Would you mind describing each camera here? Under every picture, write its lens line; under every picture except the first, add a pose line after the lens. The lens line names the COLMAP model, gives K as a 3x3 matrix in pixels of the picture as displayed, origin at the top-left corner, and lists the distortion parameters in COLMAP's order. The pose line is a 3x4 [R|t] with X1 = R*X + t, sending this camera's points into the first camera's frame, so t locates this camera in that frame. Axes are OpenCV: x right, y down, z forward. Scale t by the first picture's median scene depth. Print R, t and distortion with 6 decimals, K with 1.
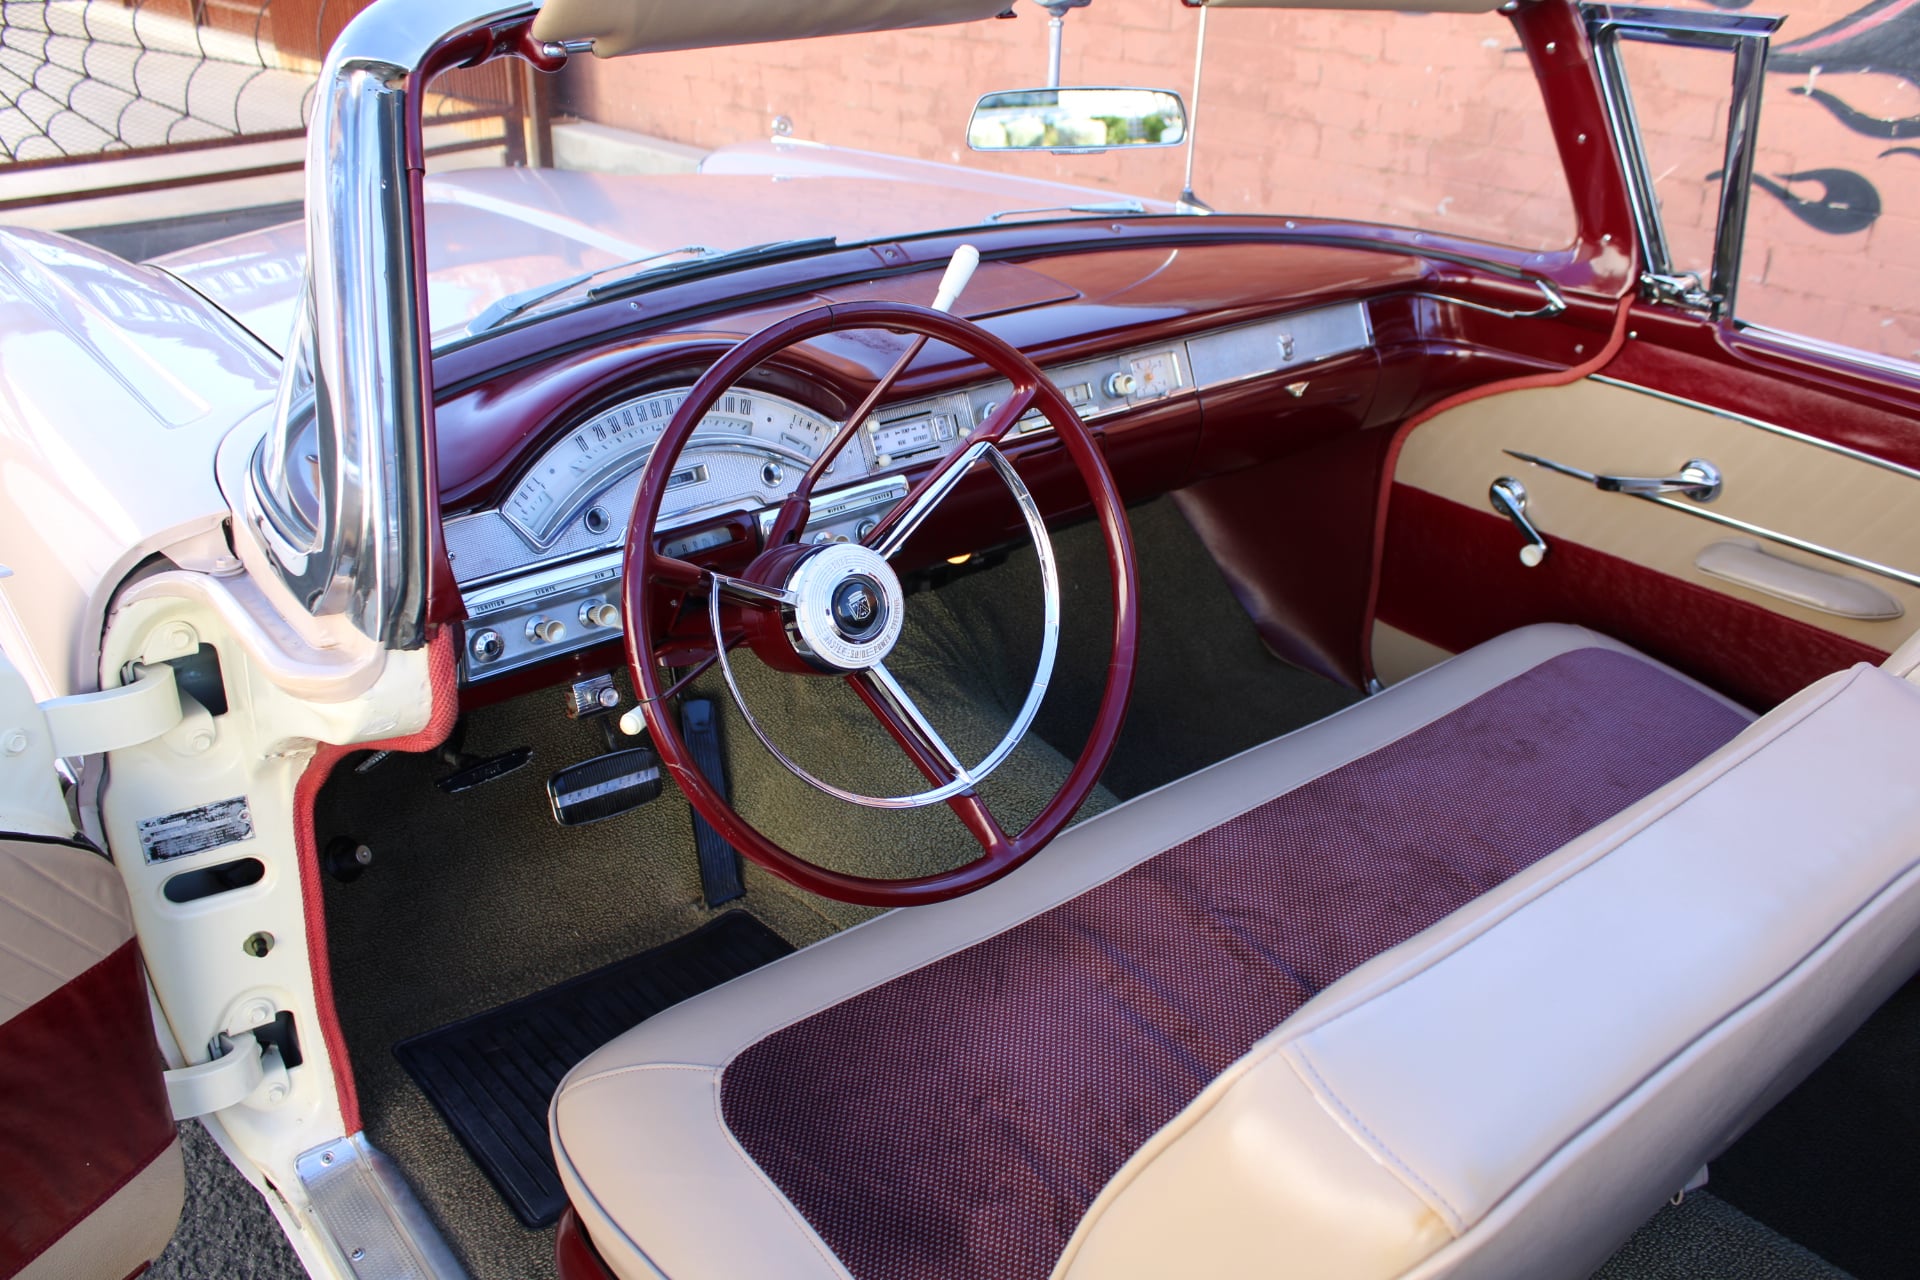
lens RADIAL K [[1584.1, 0, 957.2], [0, 1584.1, 638.4], [0, 0, 1]] dist [-0.099879, 0.075366]
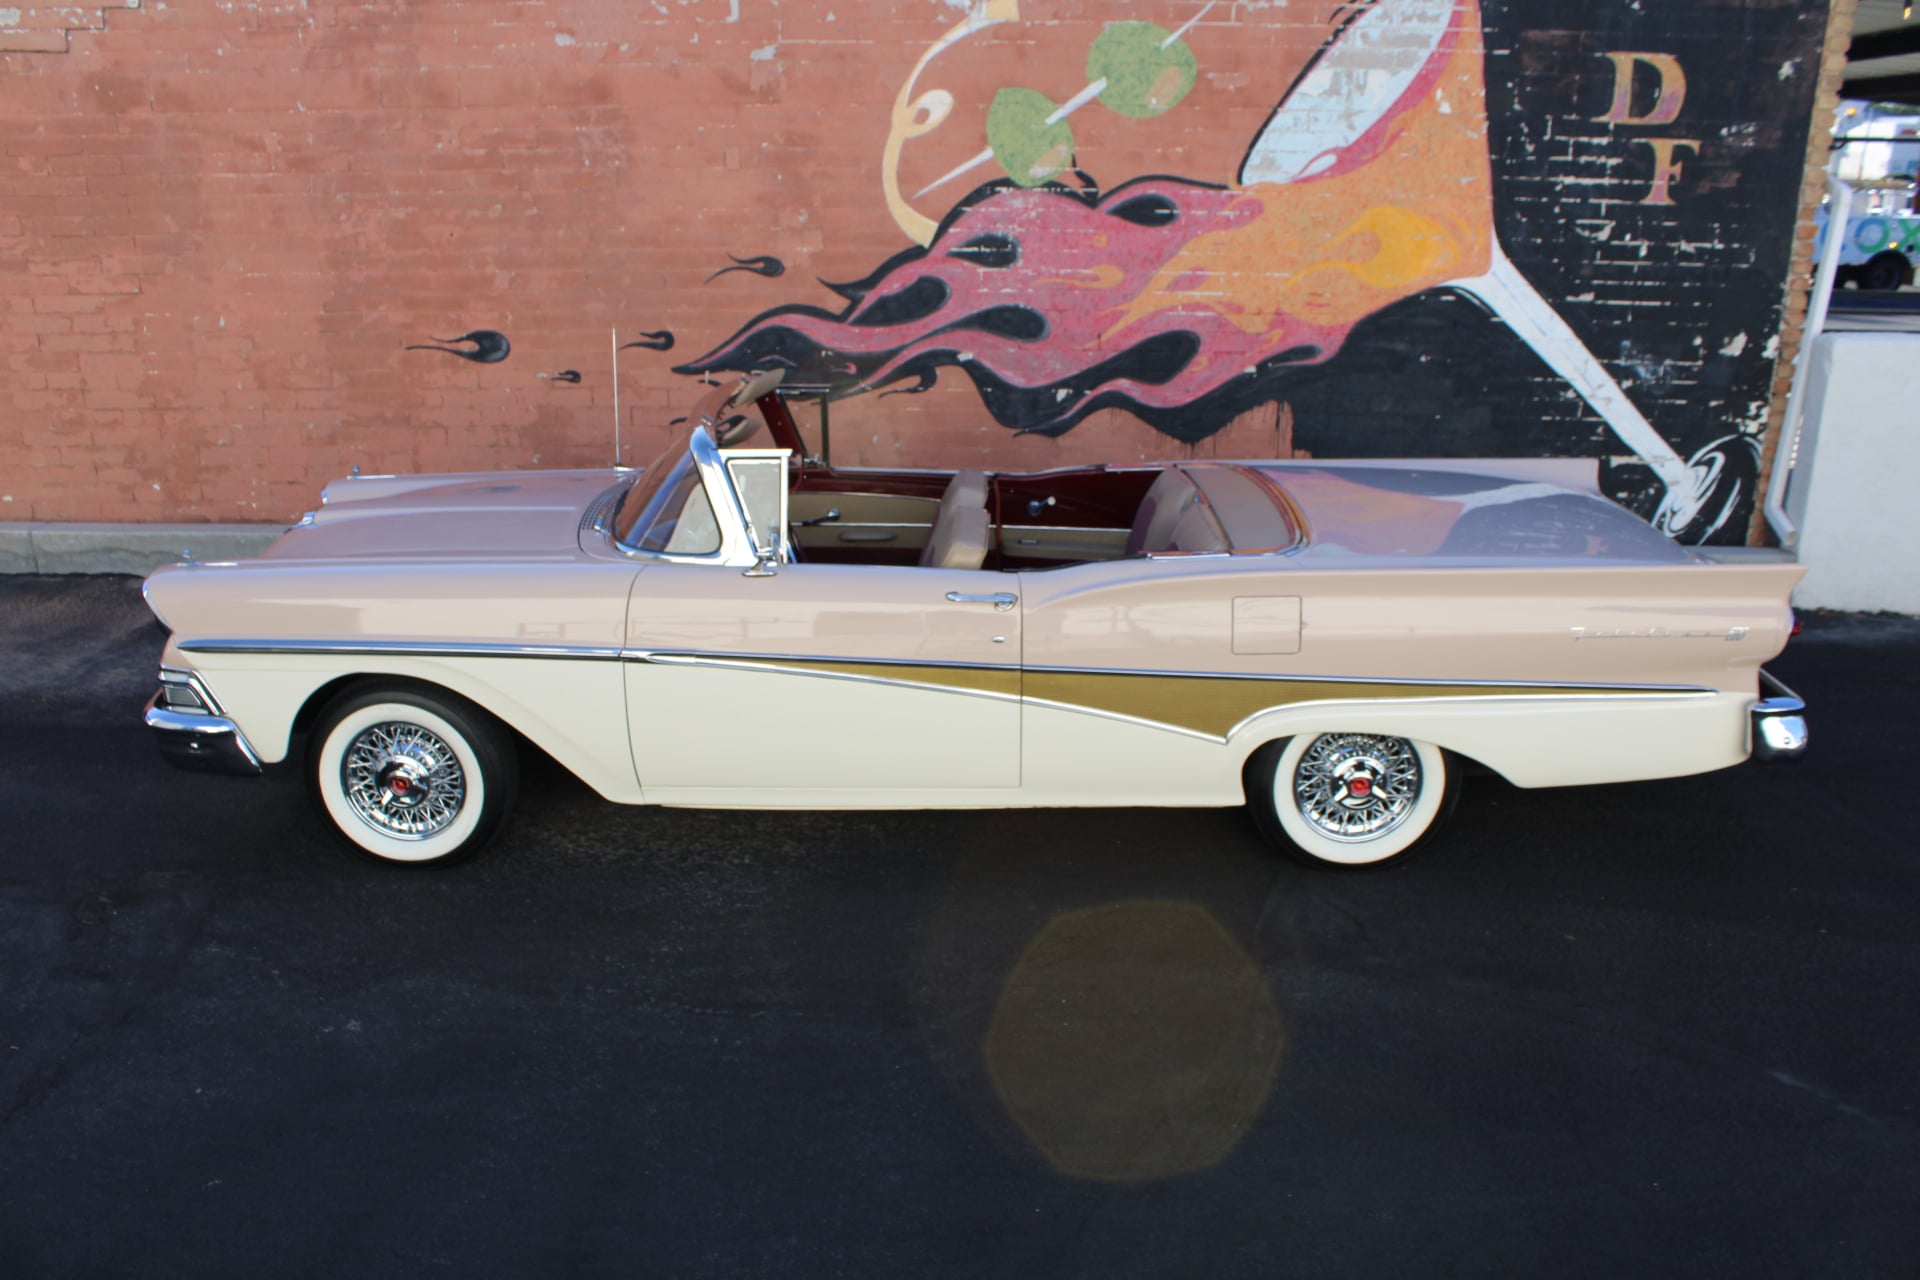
lens RADIAL K [[1600.1, 0, 960.7], [0, 1600.1, 650.1], [0, 0, 1]] dist [-0.155050, 0.139101]
pose [[0.640250, -0.237954, 0.730382, -0.857162], [0.336755, 0.941521, 0.011544, 0.100615], [-0.690417, 0.238569, 0.682942, -0.650451]]
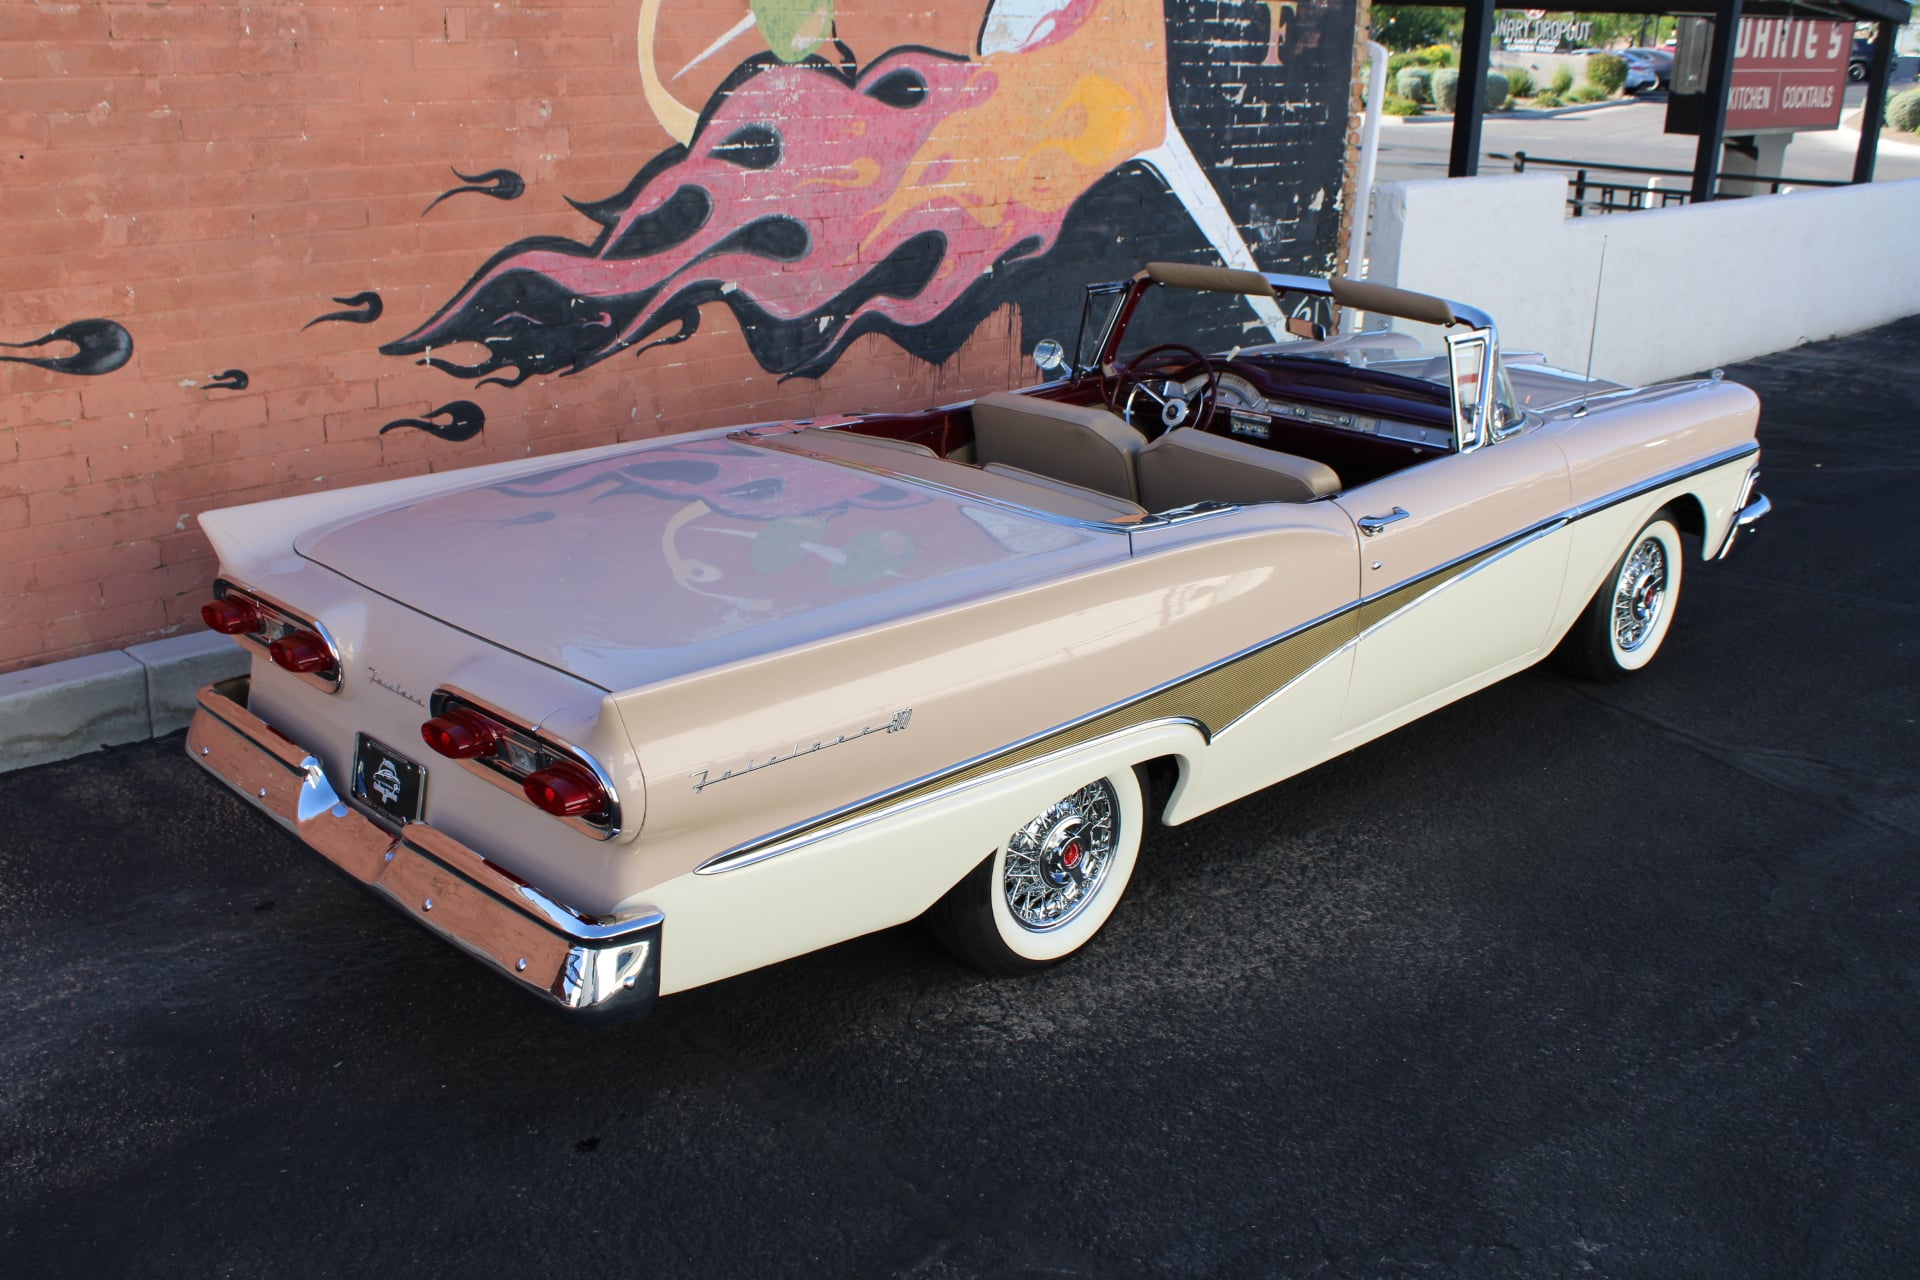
lens RADIAL K [[1865.1, 0, 949.1], [0, 1865.1, 625.0], [0, 0, 1]] dist [-0.083312, 0.000000]
pose [[-0.106765, -0.319308, 0.941618, -1.106936], [0.419805, 0.844001, 0.333805, -0.445617], [-0.901313, 0.430935, 0.043937, 0.474306]]
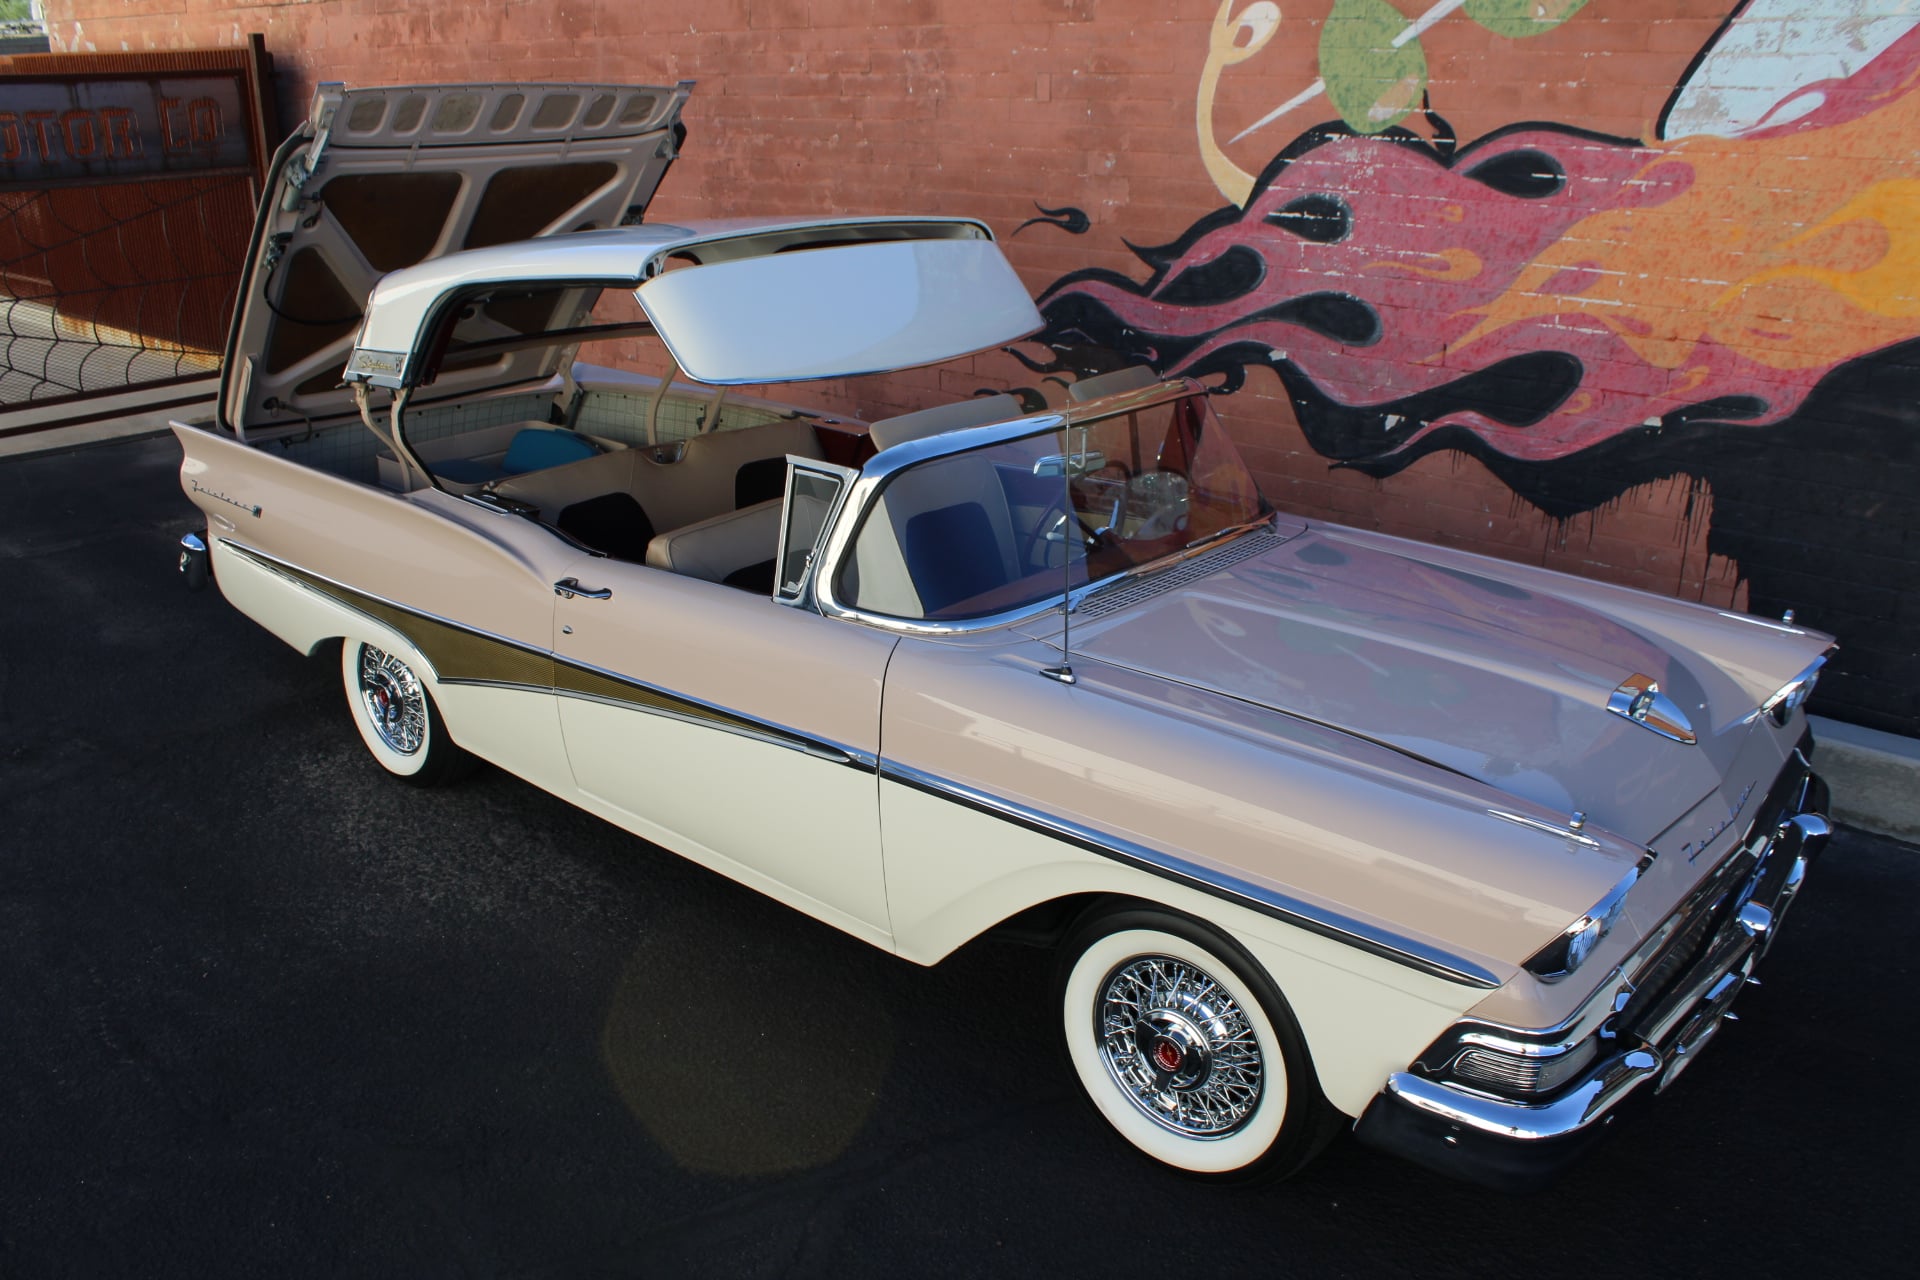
lens RADIAL K [[1649.5, 0, 907.6], [0, 1649.5, 648.5], [0, 0, 1]] dist [-0.159453, 0.149176]
pose [[0.986945, -0.061504, 0.148850, 0.079430], [0.077754, 0.991329, -0.105931, 0.192094], [-0.141045, 0.116122, 0.983169, -0.822677]]
